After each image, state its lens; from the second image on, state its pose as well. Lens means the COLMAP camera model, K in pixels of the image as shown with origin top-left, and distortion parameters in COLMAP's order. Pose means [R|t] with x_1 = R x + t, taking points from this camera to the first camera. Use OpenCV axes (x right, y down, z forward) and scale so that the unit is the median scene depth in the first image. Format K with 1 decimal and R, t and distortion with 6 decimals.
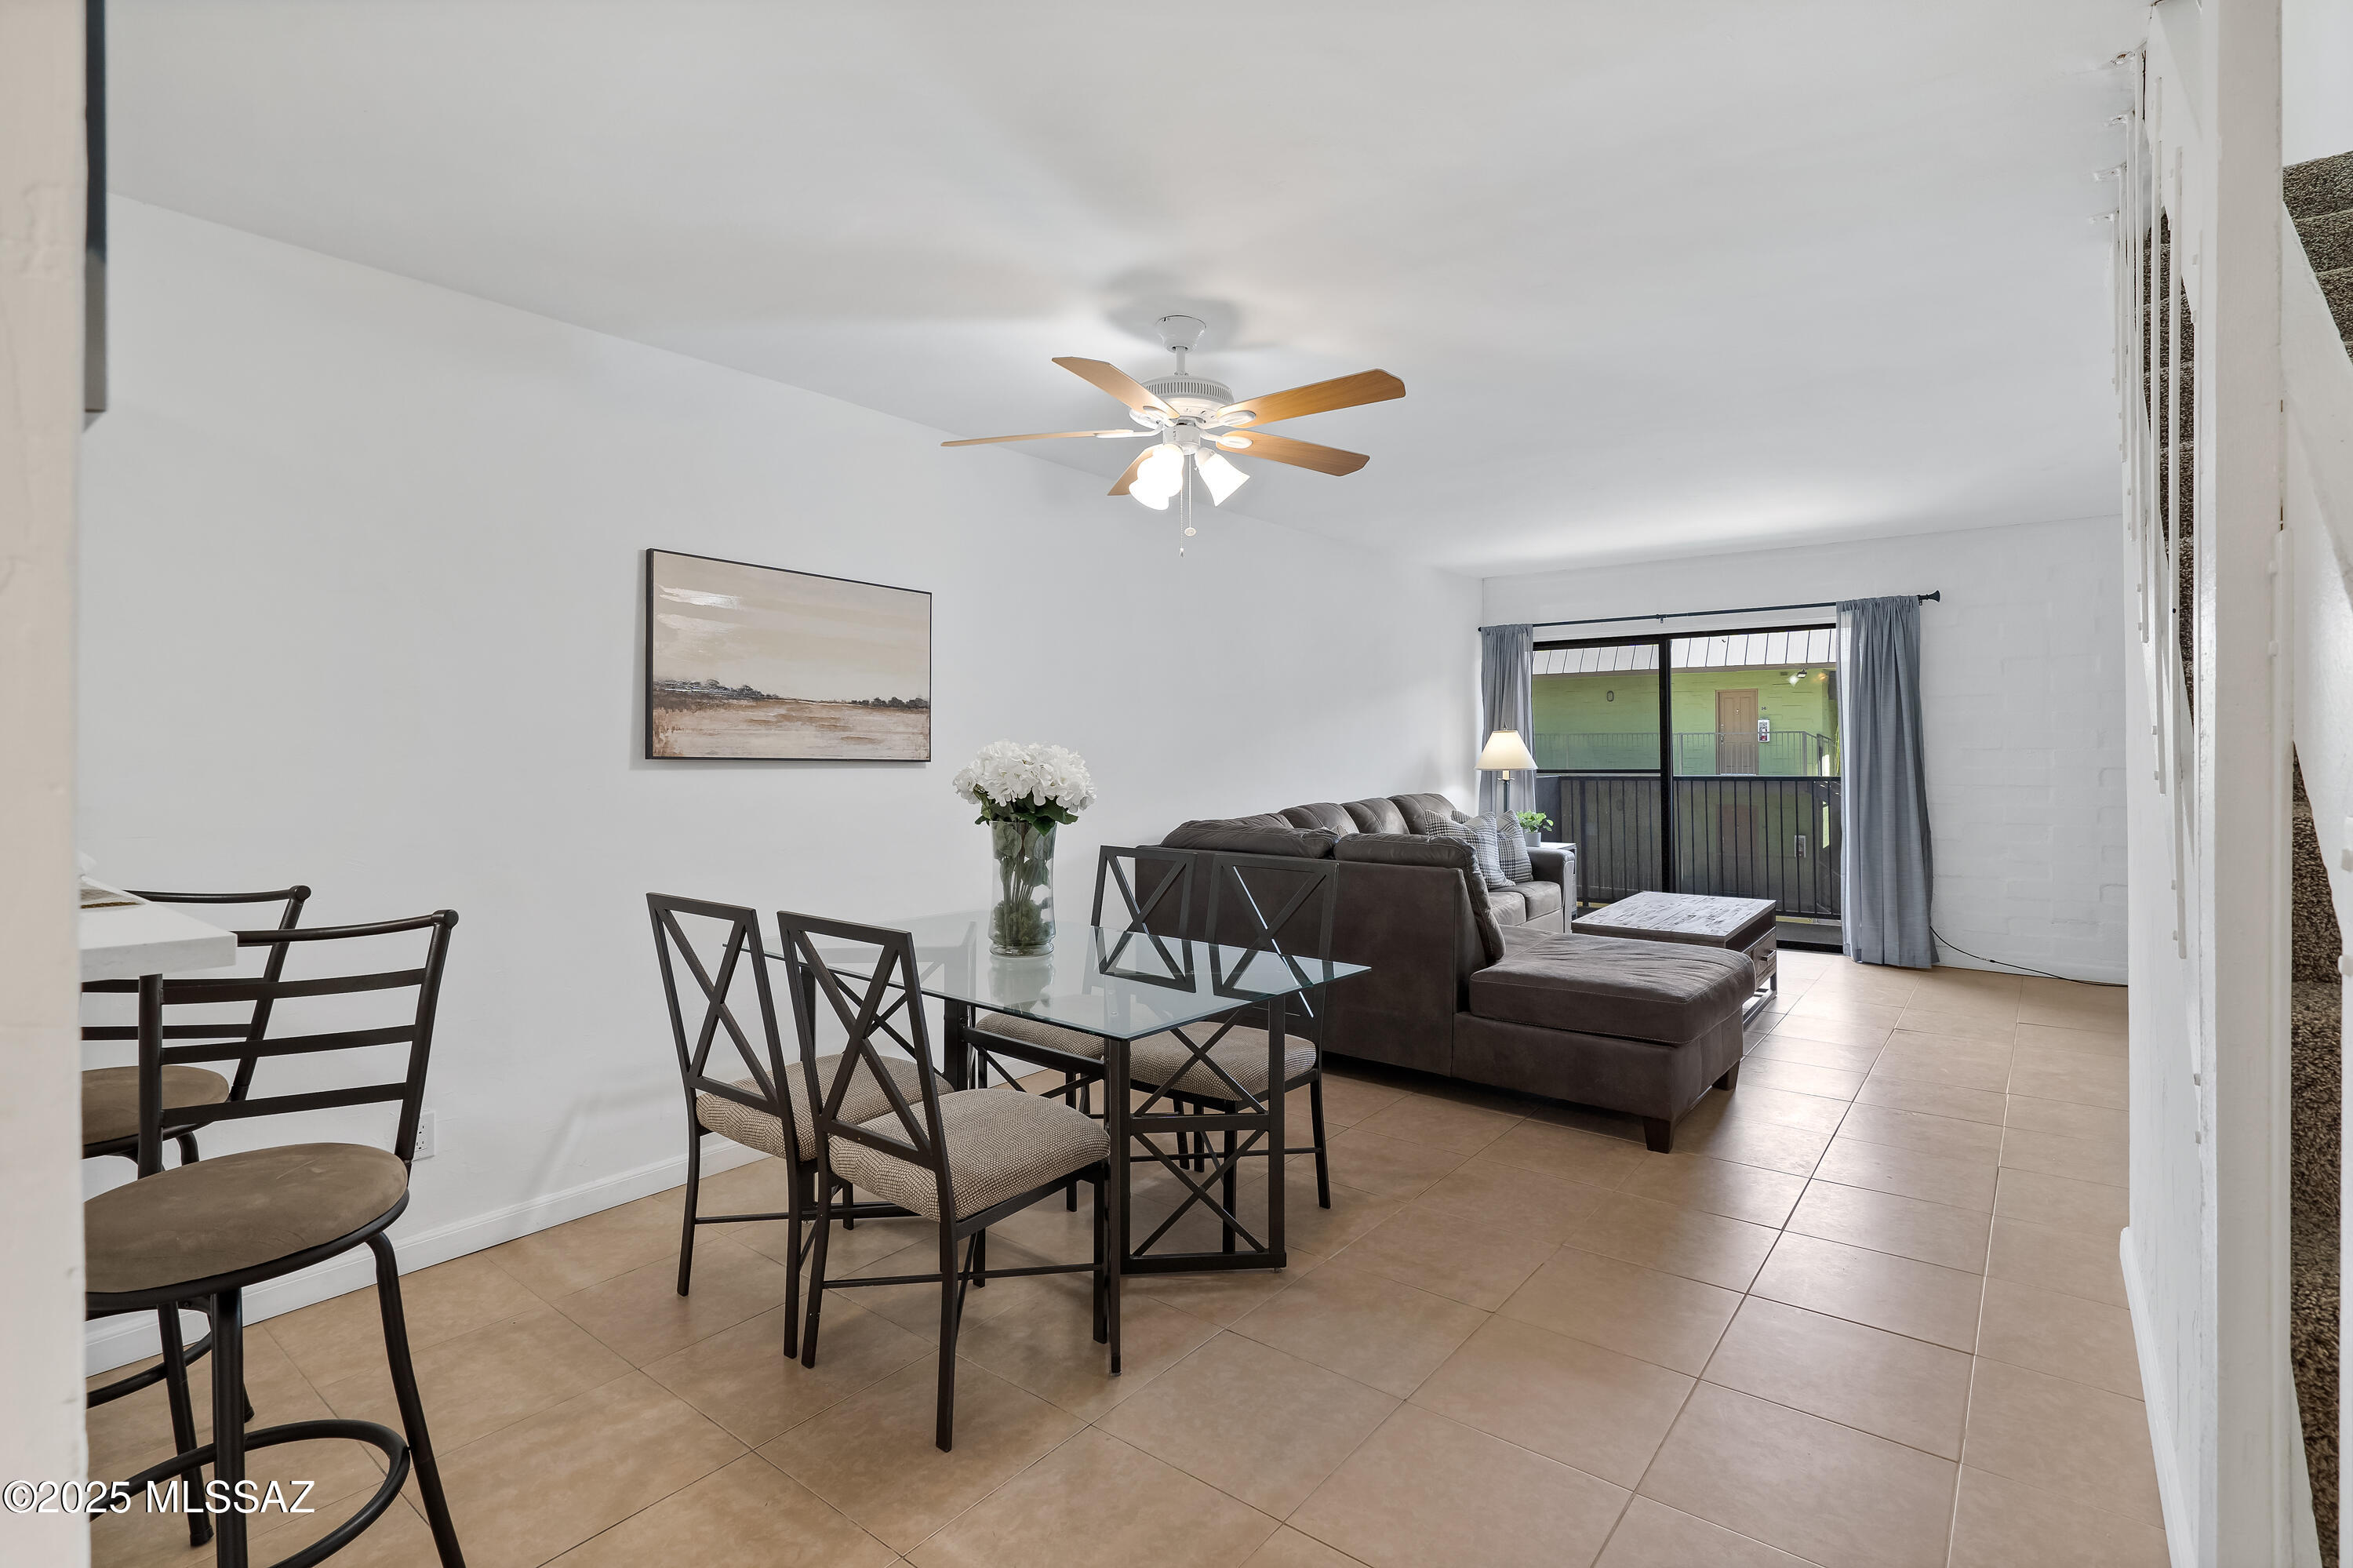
lens RADIAL K [[1104.5, 0, 1181.2], [0, 1104.5, 760.0], [0, 0, 1]] dist [-0.000697, -0.000795]
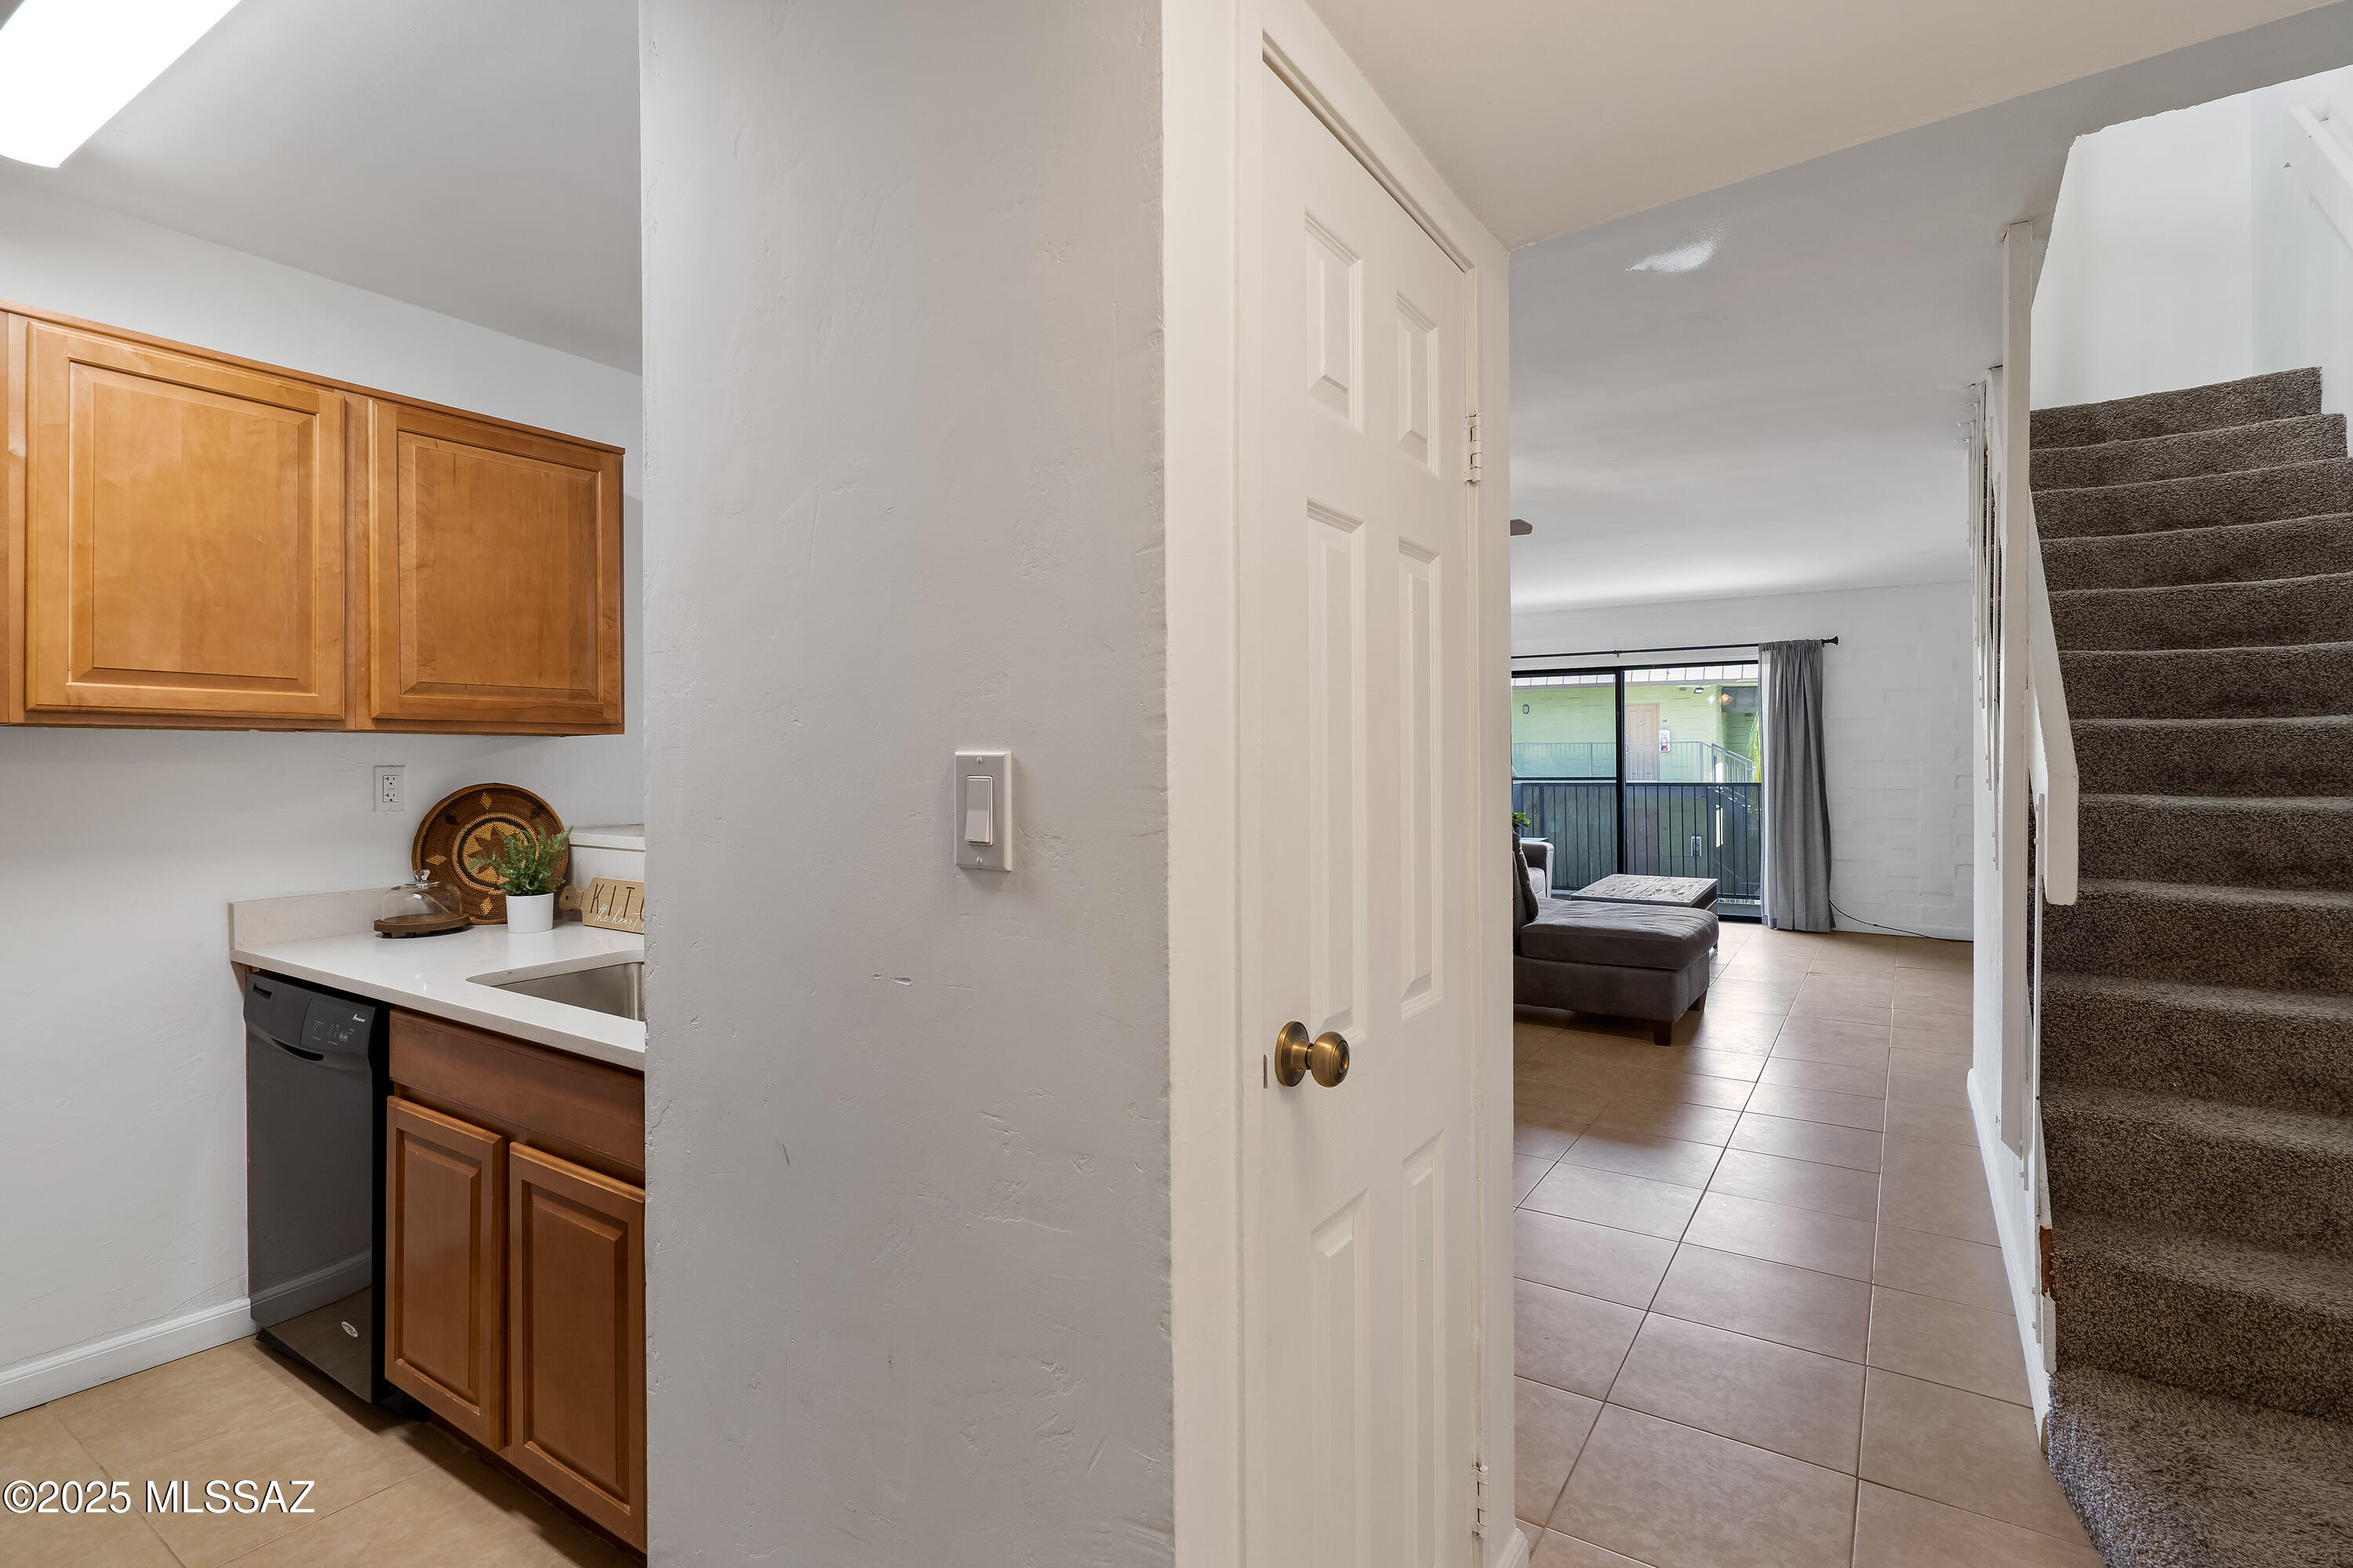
lens RADIAL K [[1090.4, 0, 1176.5], [0, 1090.4, 784.0], [0, 0, 1]] dist [-0.001841, -0.000250]
pose [[0.997237, -0.003204, 0.074219, -0.164826], [0.002143, 0.999894, 0.014376, -0.002608], [-0.074258, -0.014177, 0.997138, -0.195163]]
